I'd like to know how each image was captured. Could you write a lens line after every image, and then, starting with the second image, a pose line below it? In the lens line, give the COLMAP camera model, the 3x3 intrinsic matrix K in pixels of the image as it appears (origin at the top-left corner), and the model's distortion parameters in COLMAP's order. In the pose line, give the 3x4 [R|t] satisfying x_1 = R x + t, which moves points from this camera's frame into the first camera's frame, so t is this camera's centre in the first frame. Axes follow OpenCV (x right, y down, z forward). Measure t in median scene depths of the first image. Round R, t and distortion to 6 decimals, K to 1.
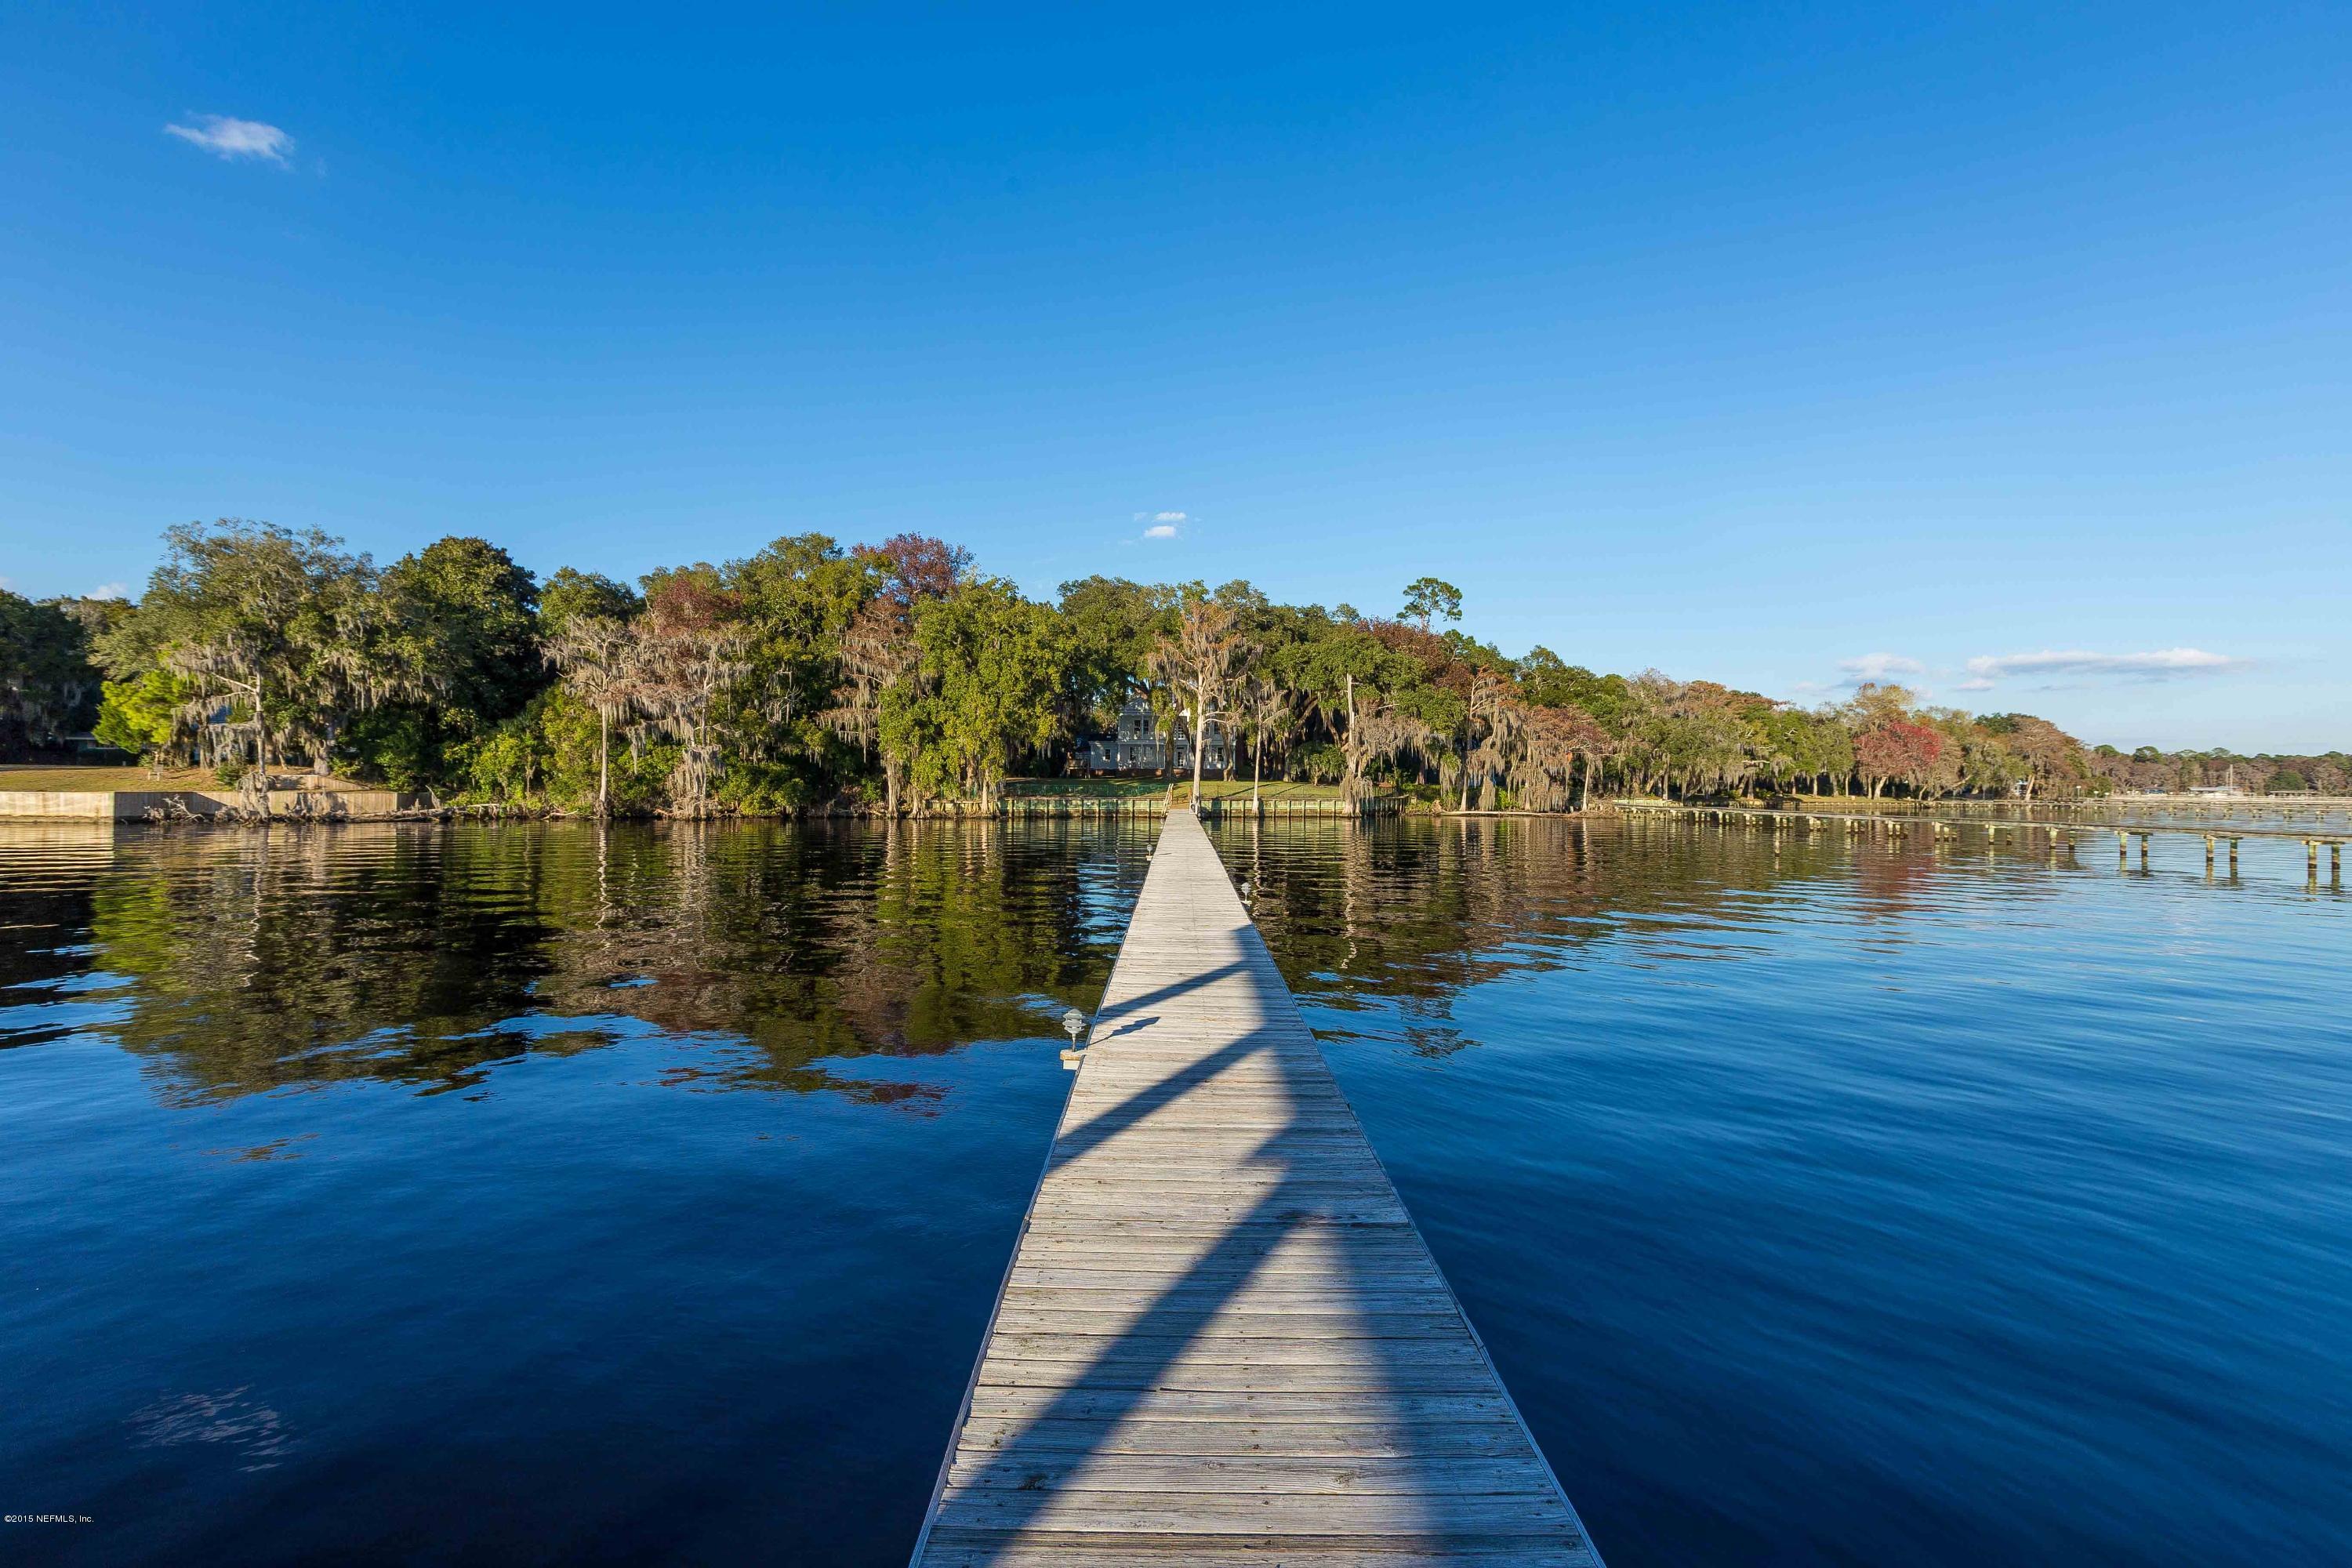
lens RADIAL K [[1064.0, 0, 1170.6], [0, 1064.0, 769.2], [0, 0, 1]] dist [0.001425, -0.000242]
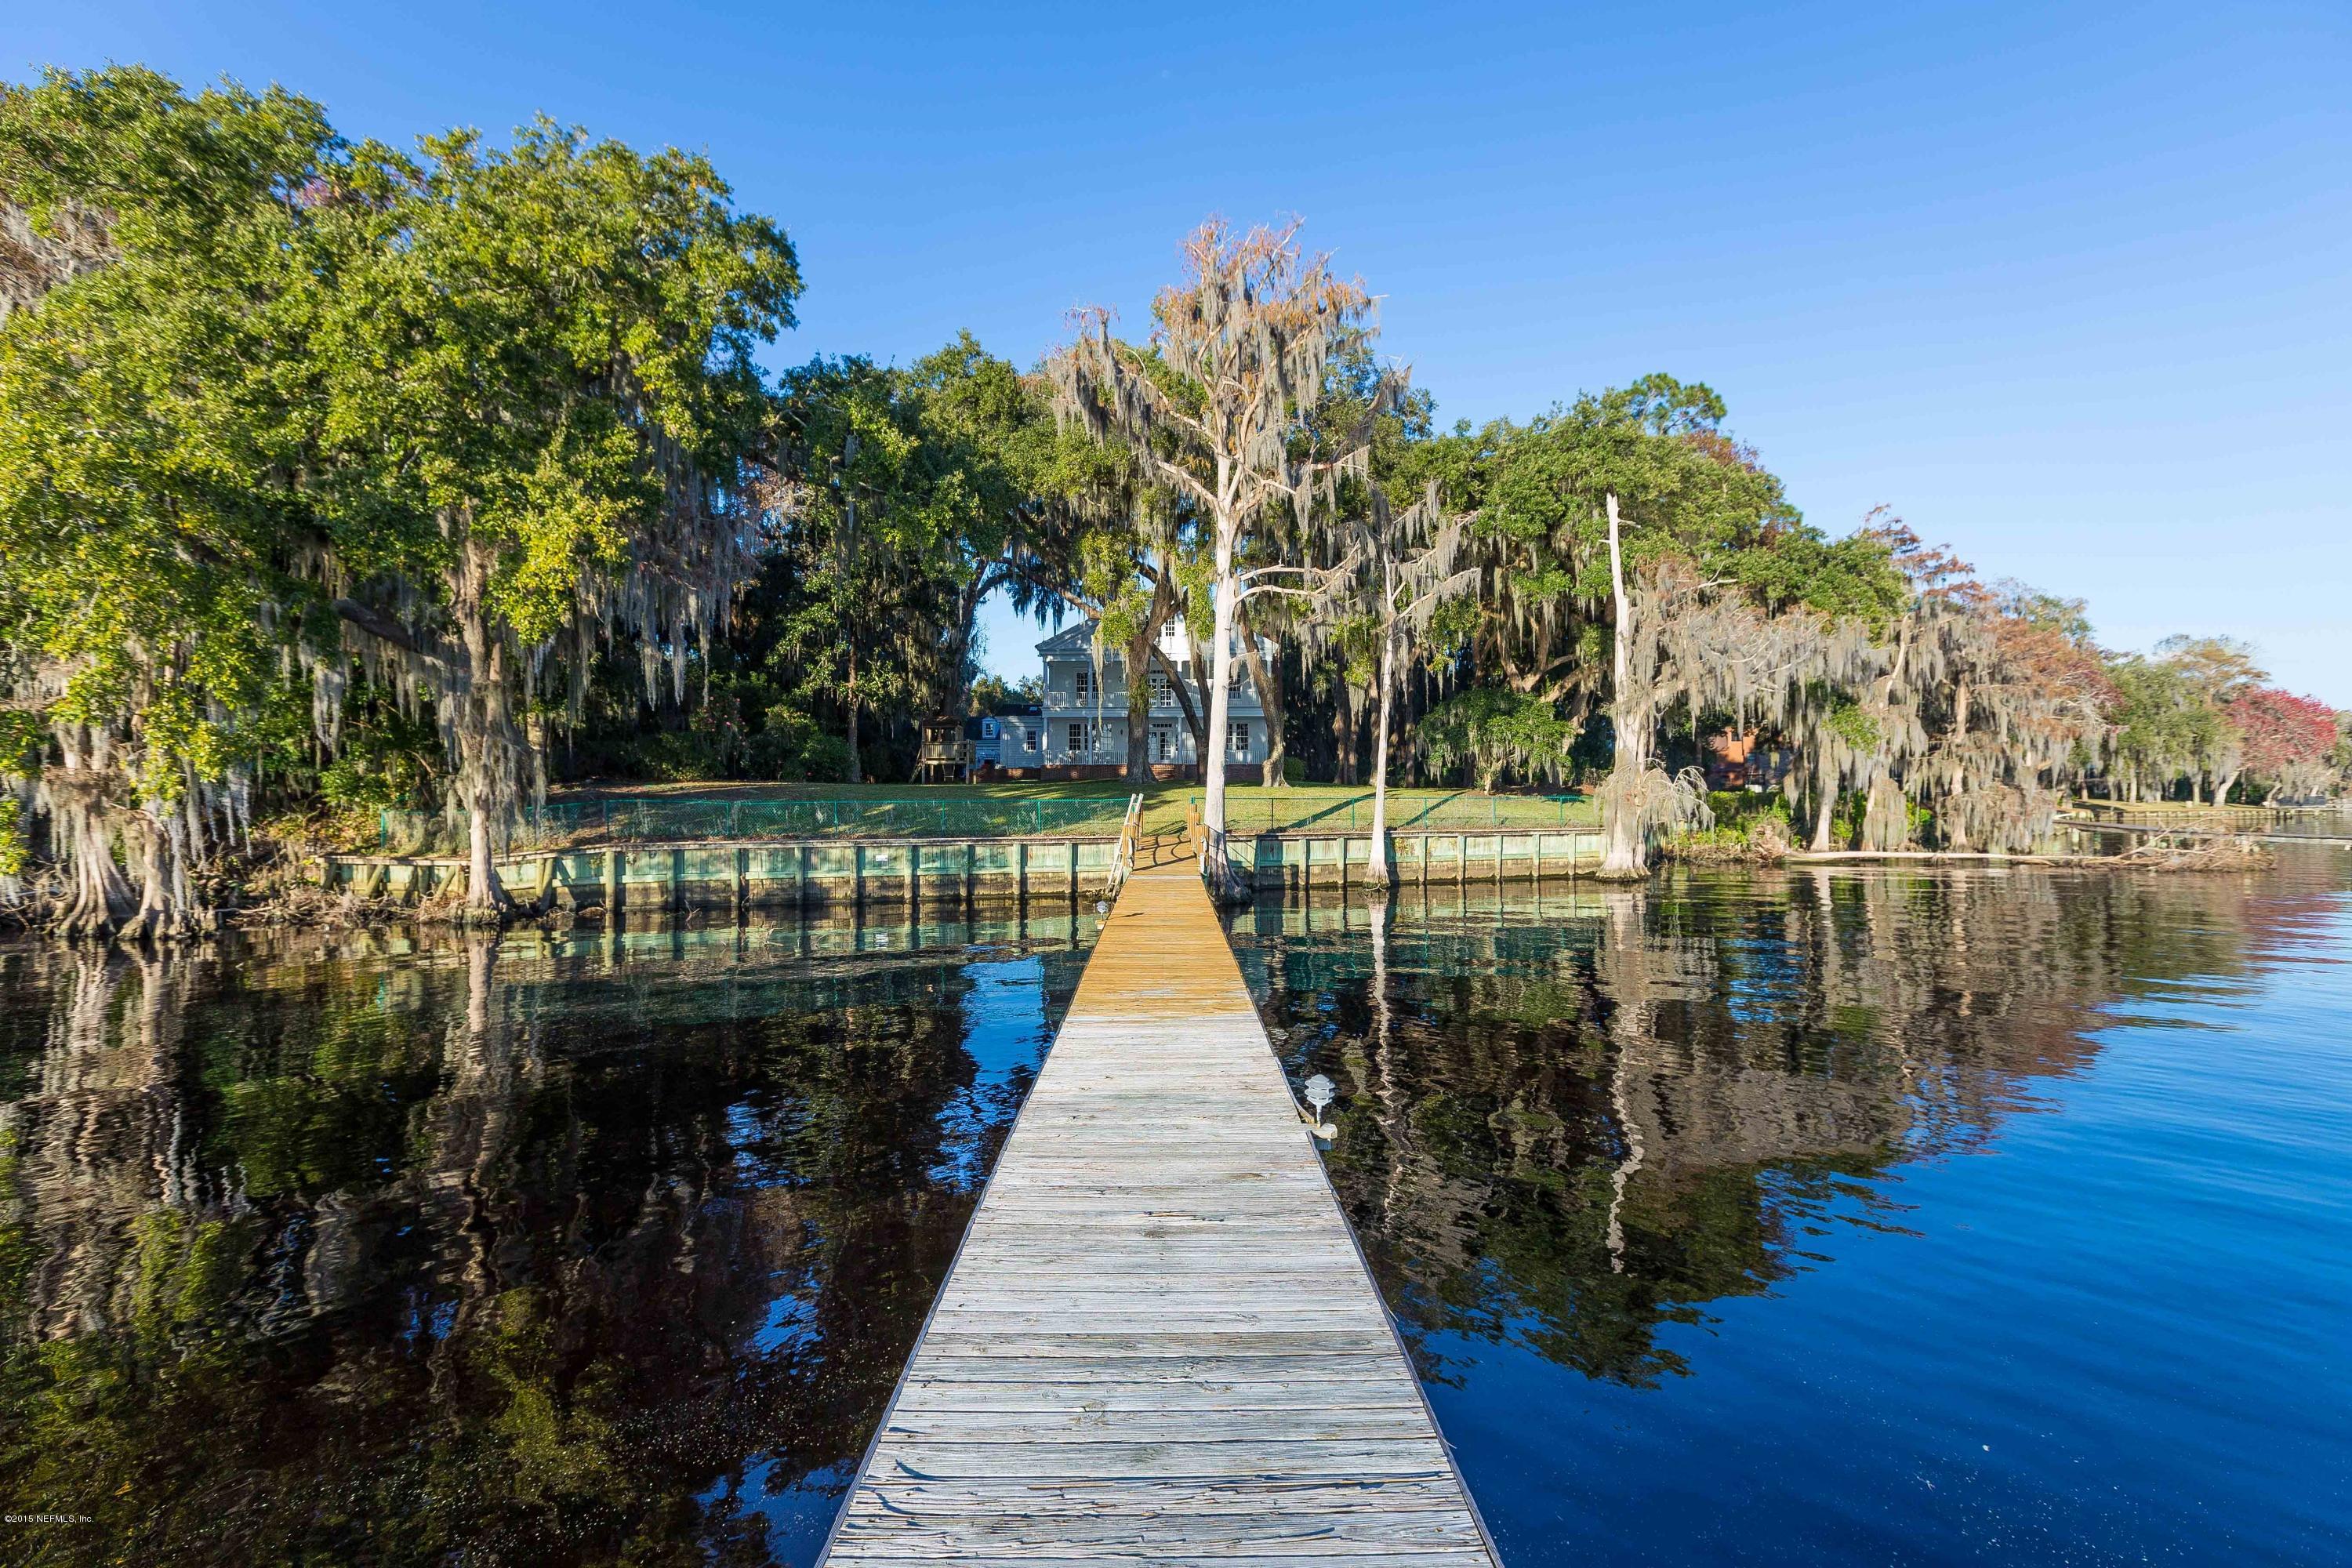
lens RADIAL K [[957.2, 0, 1176.0], [0, 957.2, 784.0], [0, 0, 1]] dist [0.000182, -0.000003]
pose [[0.999862, -0.006796, 0.015173, 0.008333], [0.006683, 0.999950, 0.007436, 0.008410], [-0.015222, -0.007334, 0.999857, 0.690202]]
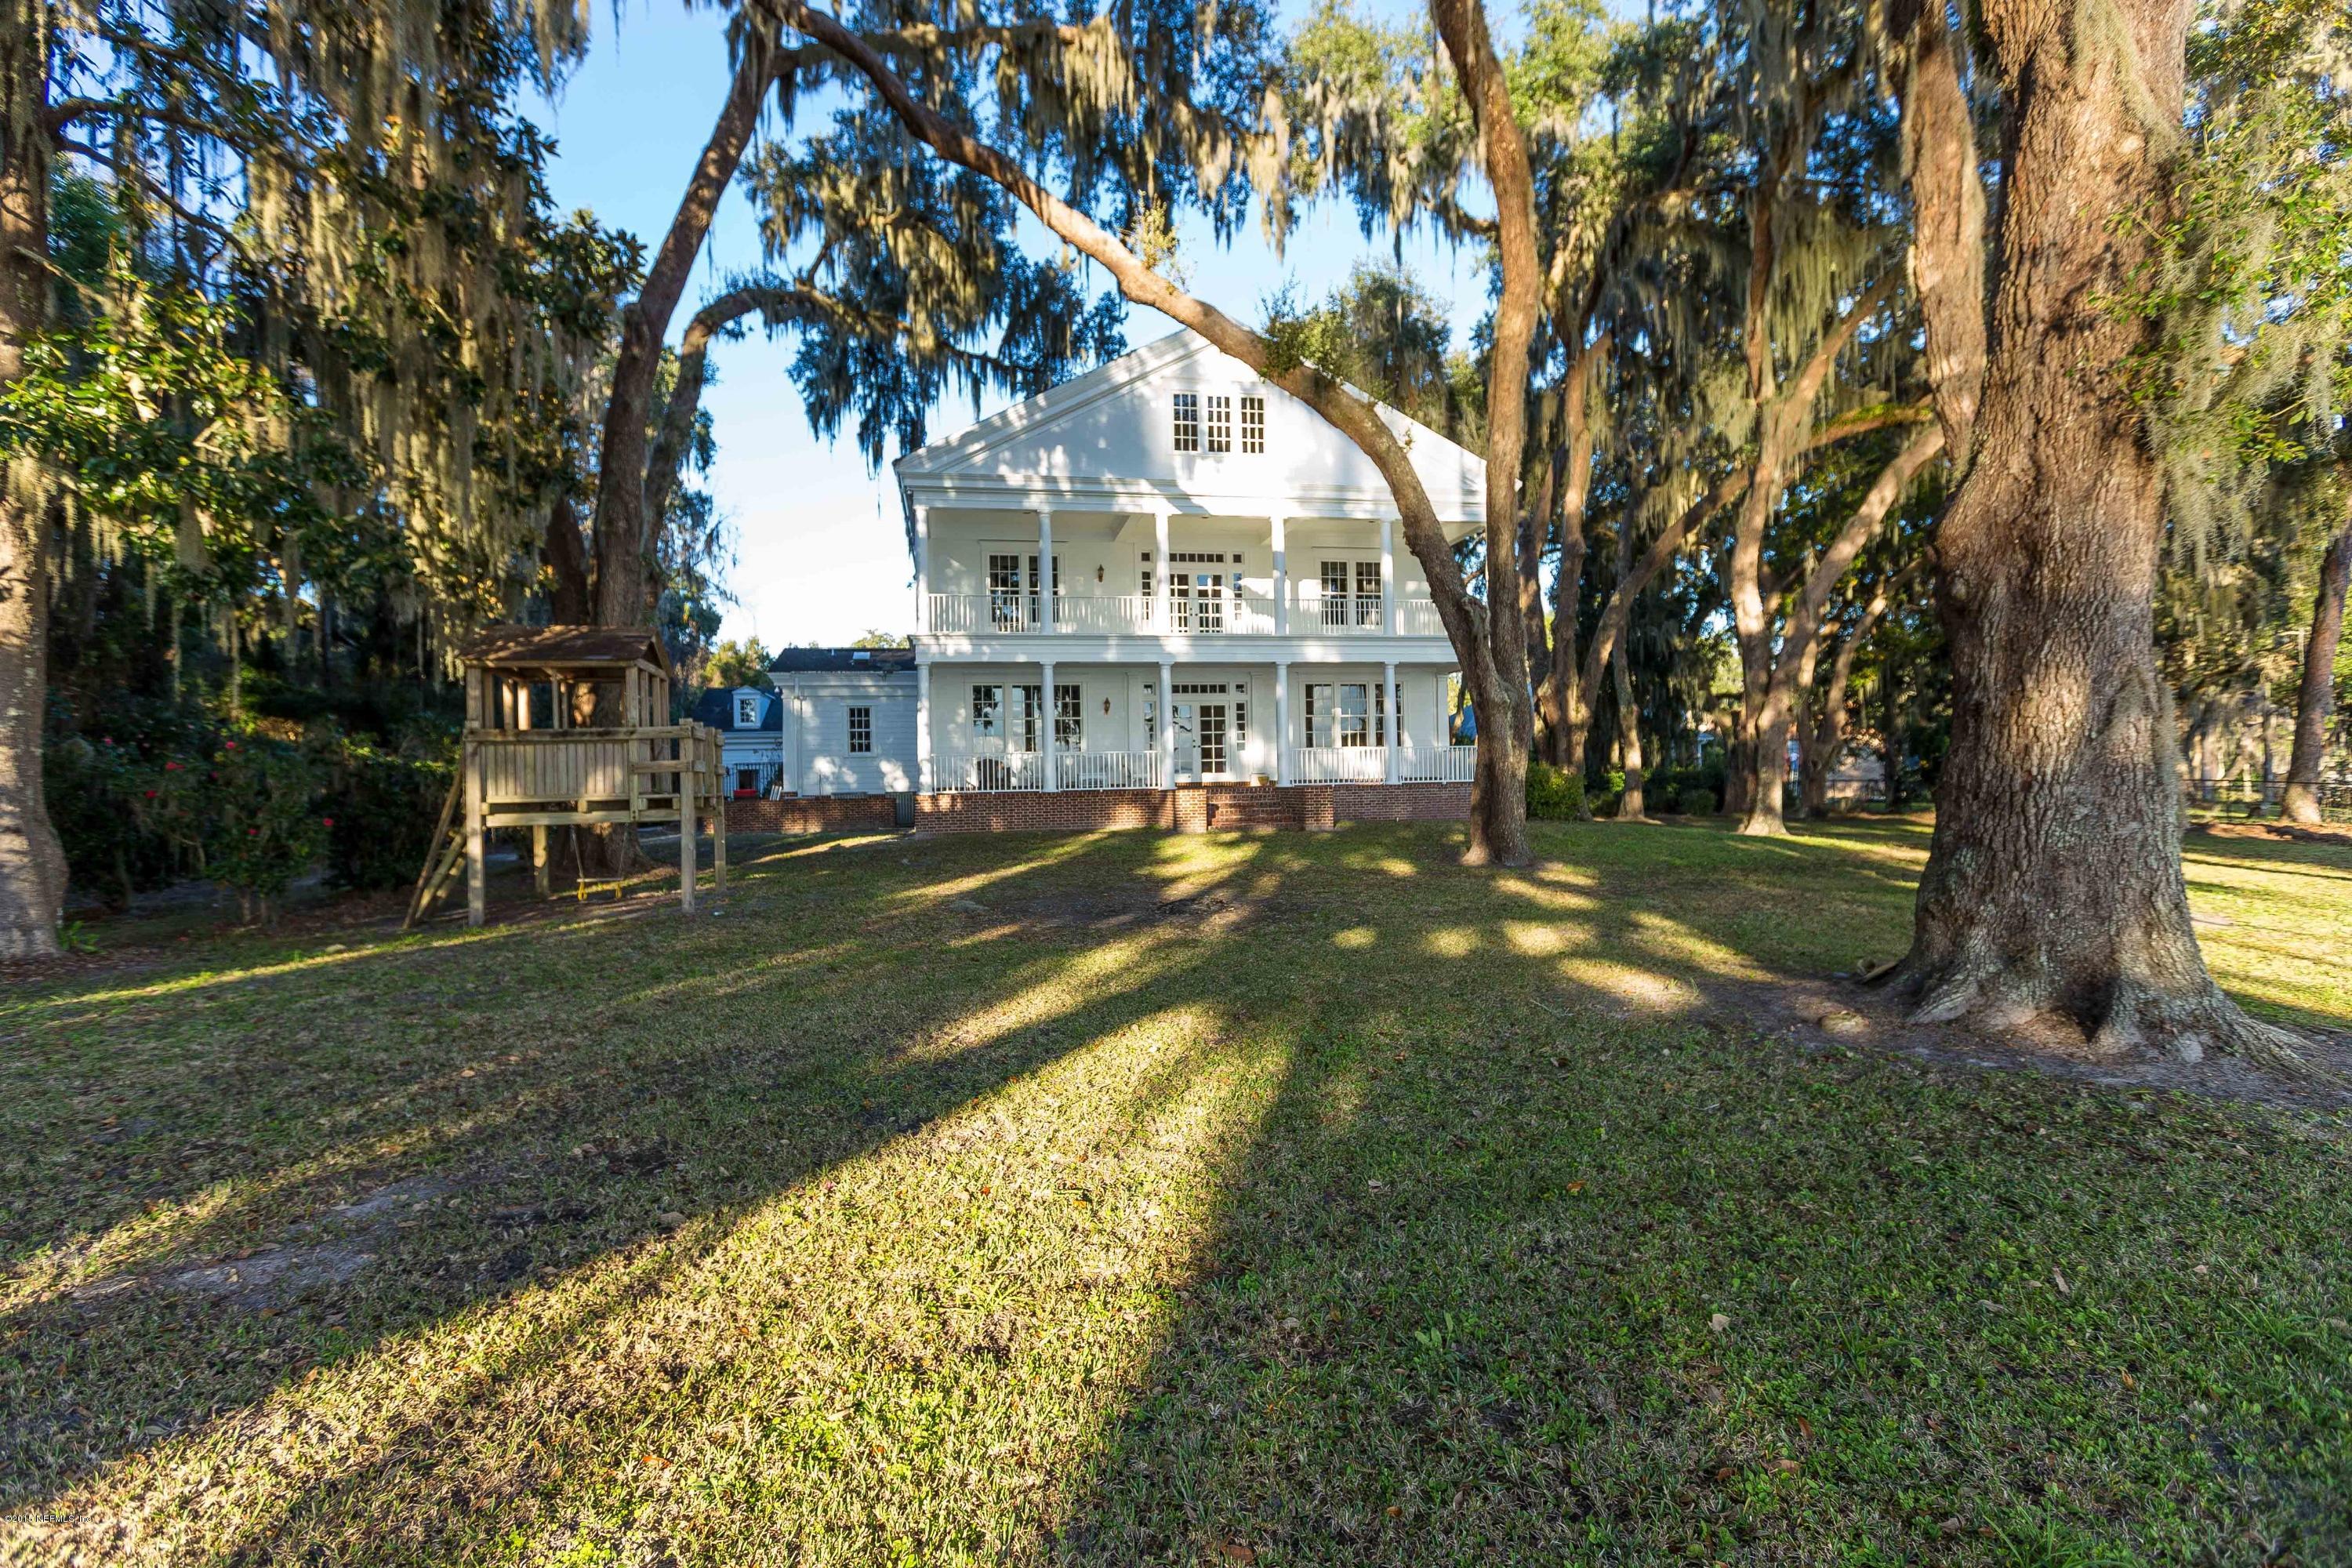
lens RADIAL K [[957.2, 0, 1176.0], [0, 957.2, 784.0], [0, 0, 1]] dist [0.000182, -0.000003]
pose [[0.970623, -0.011491, 0.240330, -0.058192], [0.009037, 0.999895, 0.011311, -0.002322], [-0.240435, -0.008807, 0.970625, 1.061637]]
